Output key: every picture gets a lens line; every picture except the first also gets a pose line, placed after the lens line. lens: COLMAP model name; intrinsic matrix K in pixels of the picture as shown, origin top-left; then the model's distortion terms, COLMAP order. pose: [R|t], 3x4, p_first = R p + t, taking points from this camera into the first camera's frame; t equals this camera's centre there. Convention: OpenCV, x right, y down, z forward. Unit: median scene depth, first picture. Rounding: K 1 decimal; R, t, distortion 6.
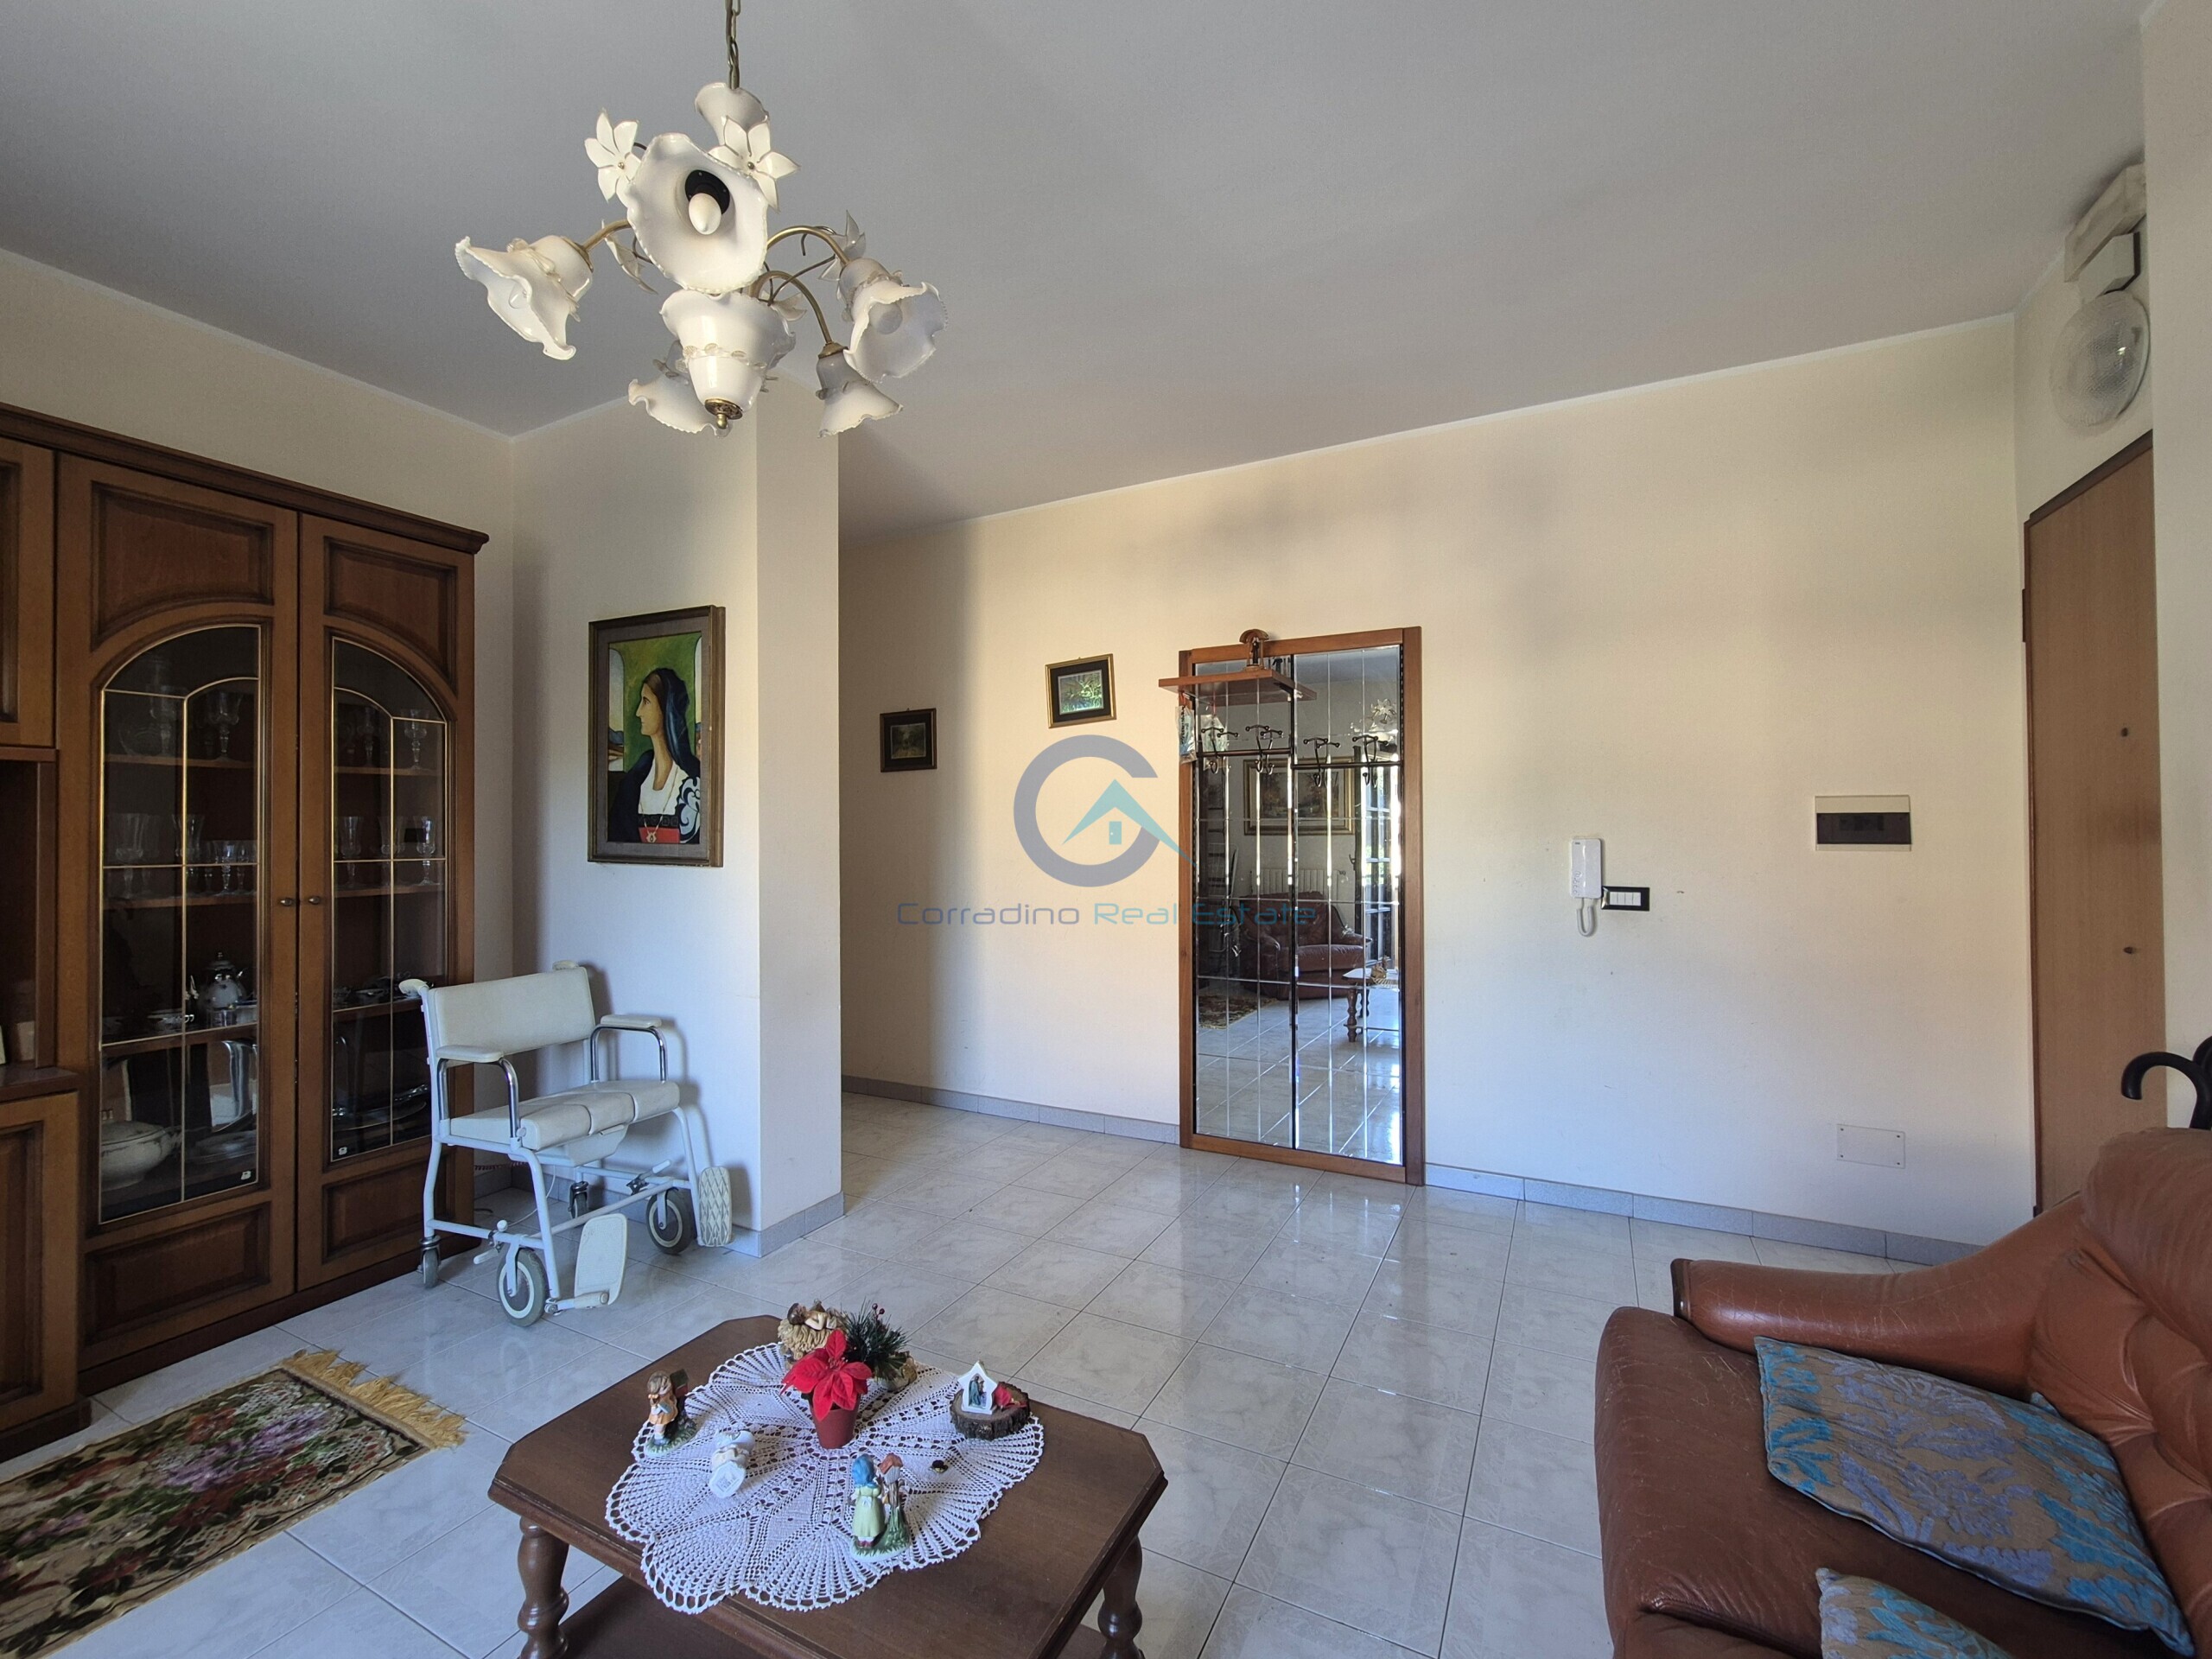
lens RADIAL K [[915.4, 0, 1106.0], [0, 915.4, 829.5], [0, 0, 1]] dist [-0.001137, -0.000085]
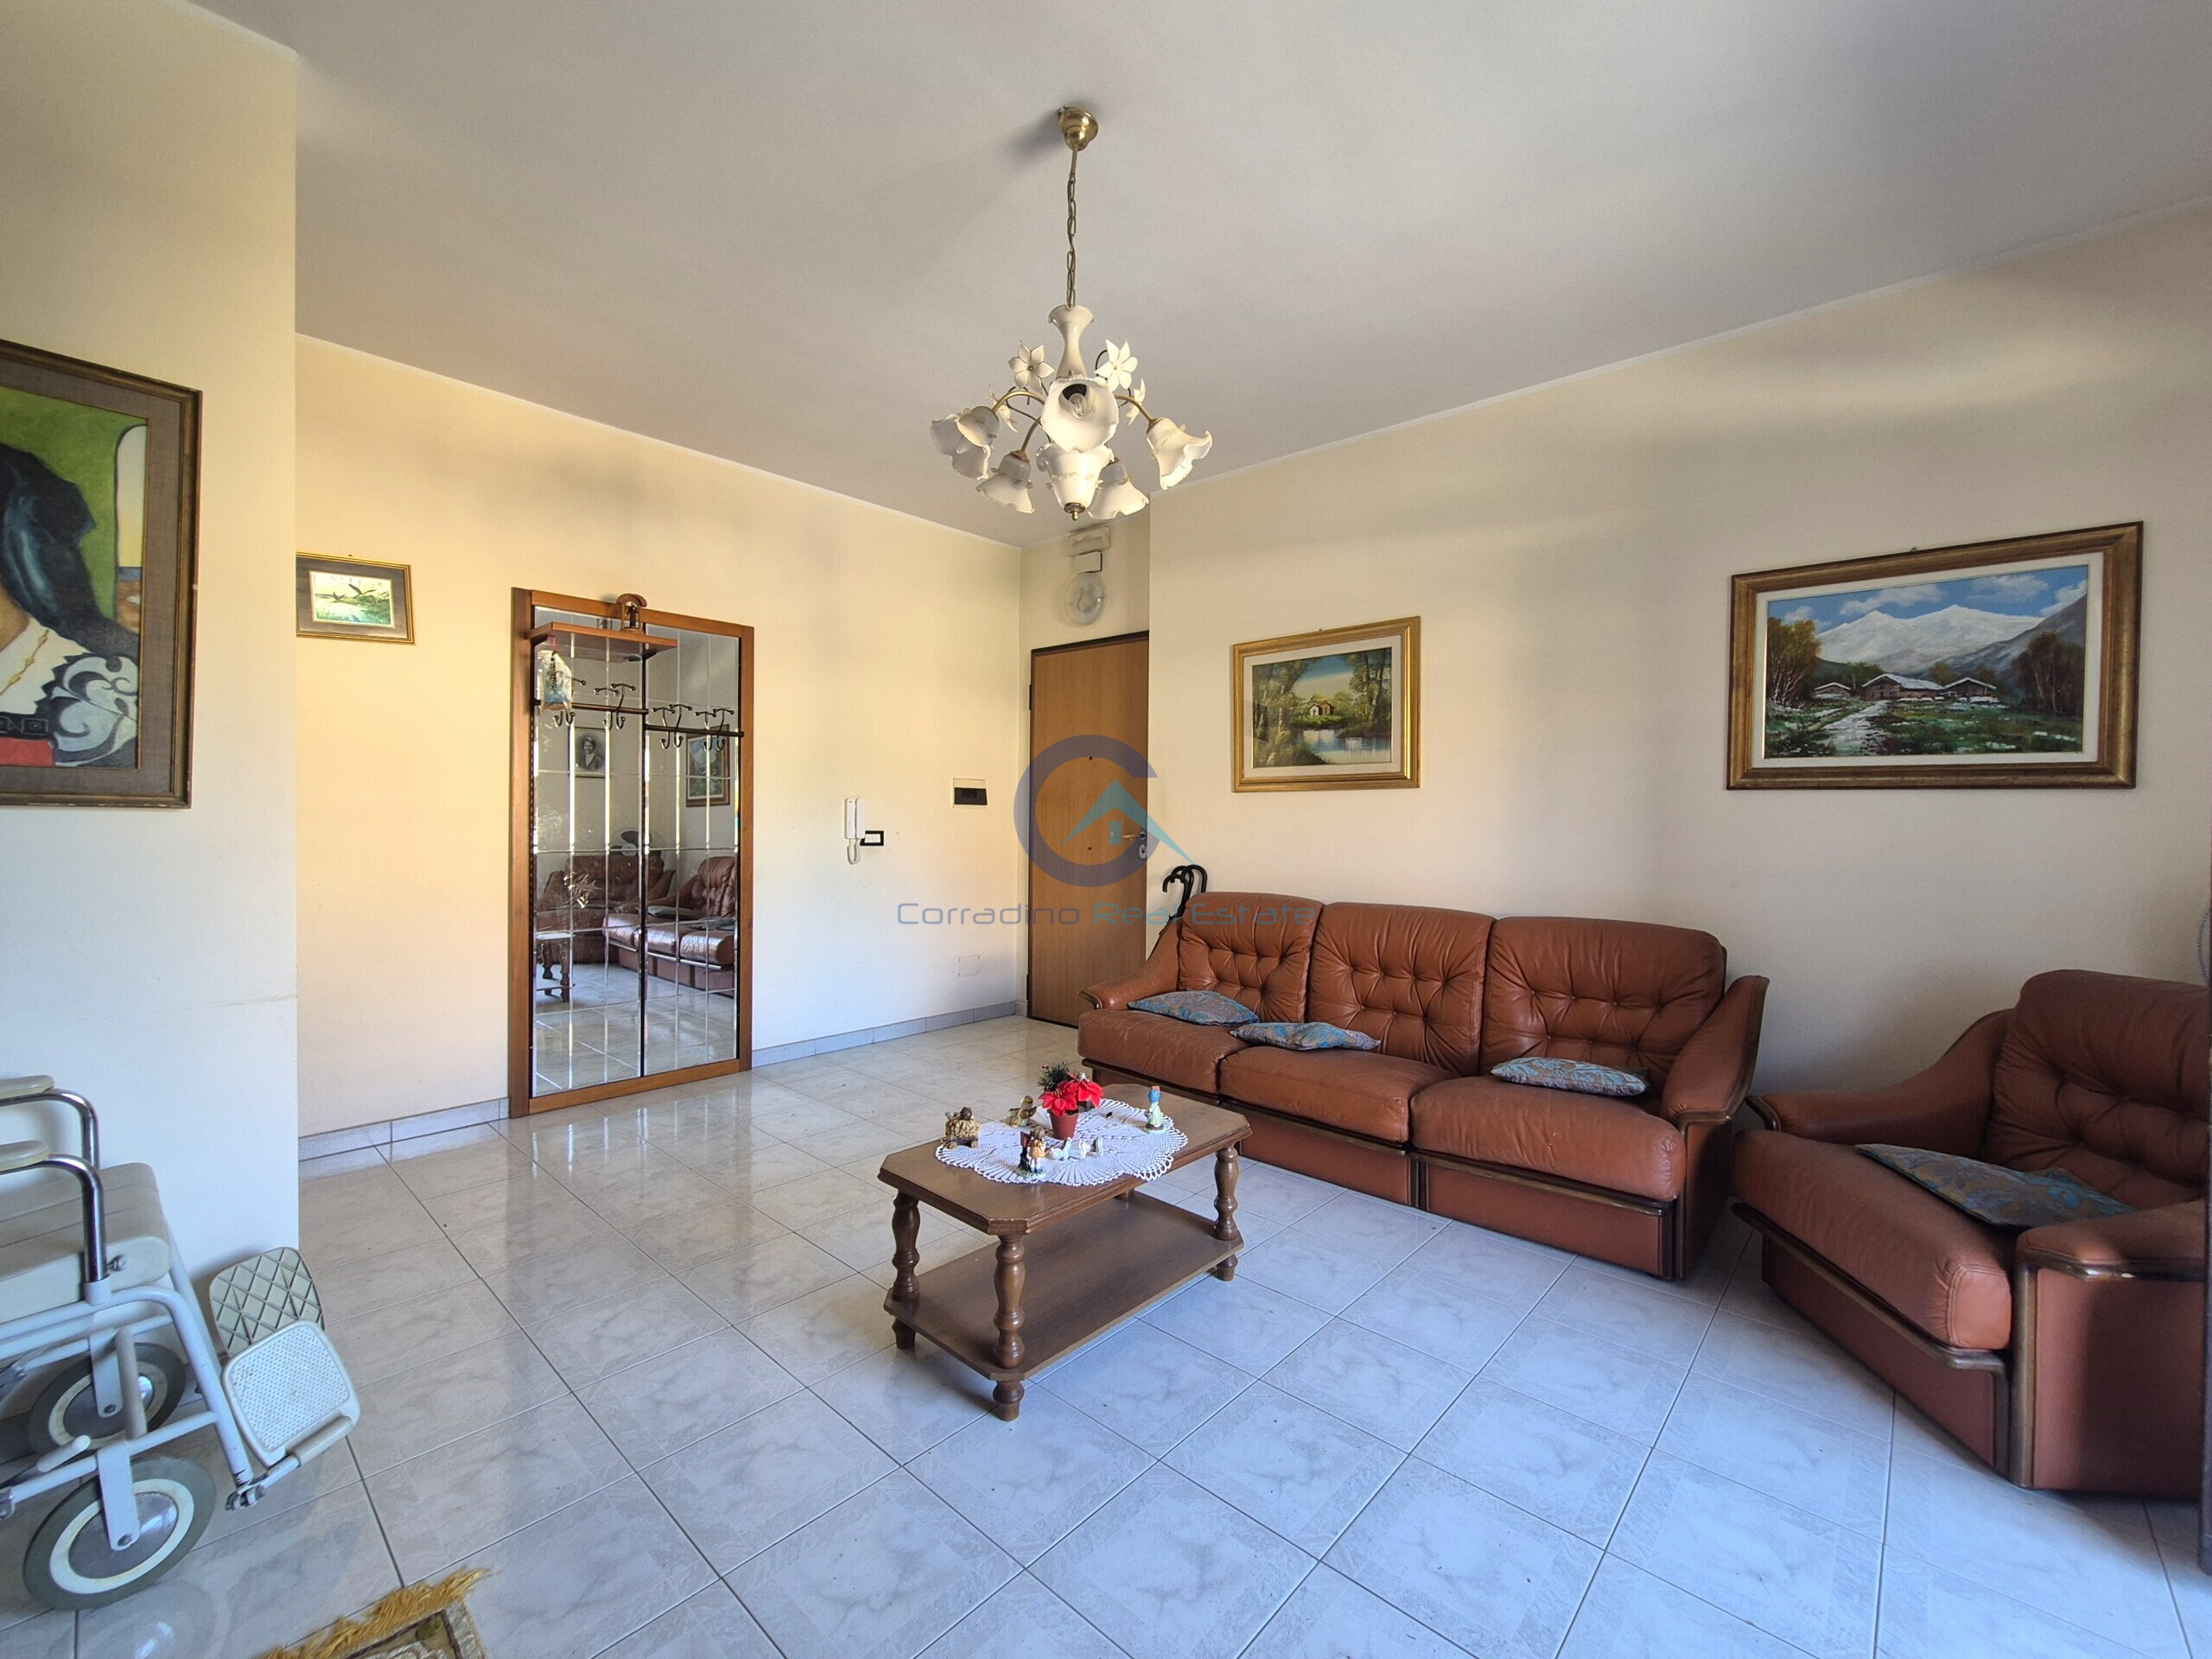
lens RADIAL K [[915.4, 0, 1106.0], [0, 915.4, 829.5], [0, 0, 1]] dist [-0.001137, -0.000085]
pose [[0.265190, -0.007039, 0.964170, -0.803665], [-0.019069, 0.999739, 0.012543, 0.033260], [-0.964008, -0.021712, 0.264987, 0.209617]]
